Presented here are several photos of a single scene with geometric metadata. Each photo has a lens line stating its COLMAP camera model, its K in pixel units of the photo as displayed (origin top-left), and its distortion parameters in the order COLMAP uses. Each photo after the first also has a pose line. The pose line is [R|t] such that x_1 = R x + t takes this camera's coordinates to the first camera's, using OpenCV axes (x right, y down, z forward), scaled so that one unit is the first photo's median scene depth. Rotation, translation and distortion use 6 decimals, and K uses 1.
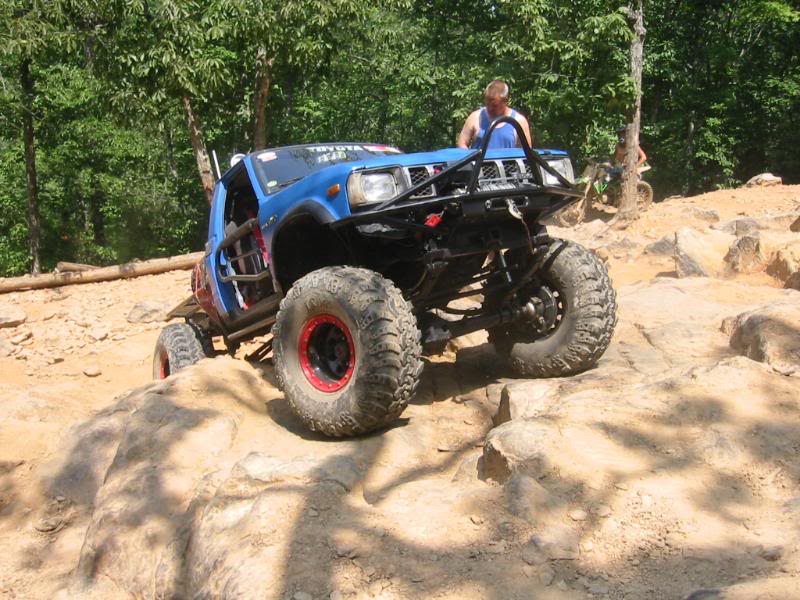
lens RADIAL K [[861.7, 0, 400.0], [0, 861.7, 300.0], [0, 0, 1]] dist [-0.111316, 0.064595]
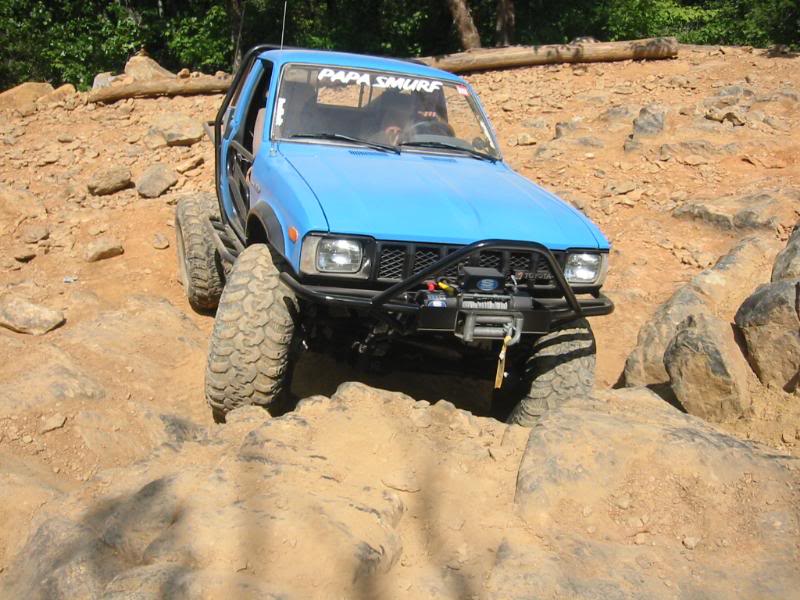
lens RADIAL K [[861.7, 0, 400.0], [0, 861.7, 300.0], [0, 0, 1]] dist [-0.111316, 0.064595]
pose [[0.954748, 0.139327, -0.262762, -0.024623], [-0.067116, 0.961626, 0.266028, -0.051897], [0.289744, -0.236354, 0.927462, 0.240291]]
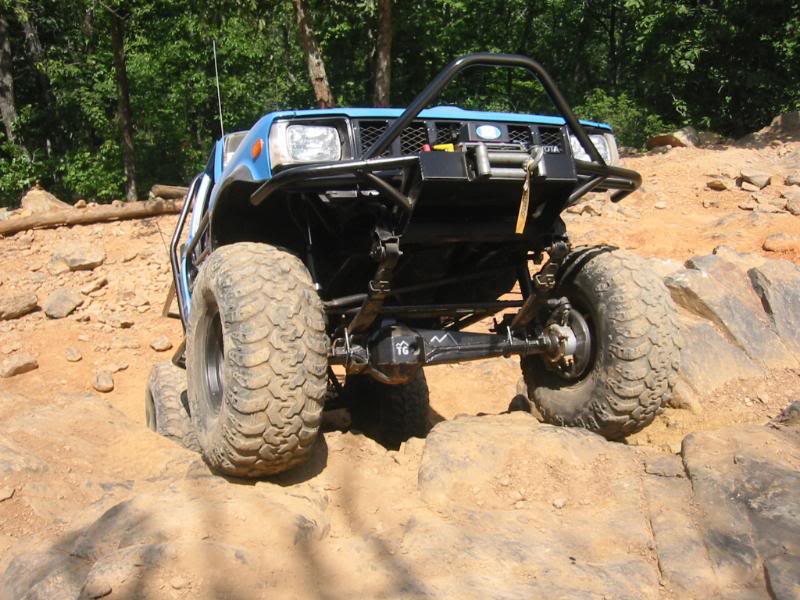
lens RADIAL K [[861.7, 0, 400.0], [0, 861.7, 300.0], [0, 0, 1]] dist [-0.111316, 0.064595]
pose [[0.986990, 0.033698, -0.157214, -0.014263], [-0.014877, 0.992736, 0.119394, -0.040200], [0.160095, -0.115501, 0.980321, 0.191267]]
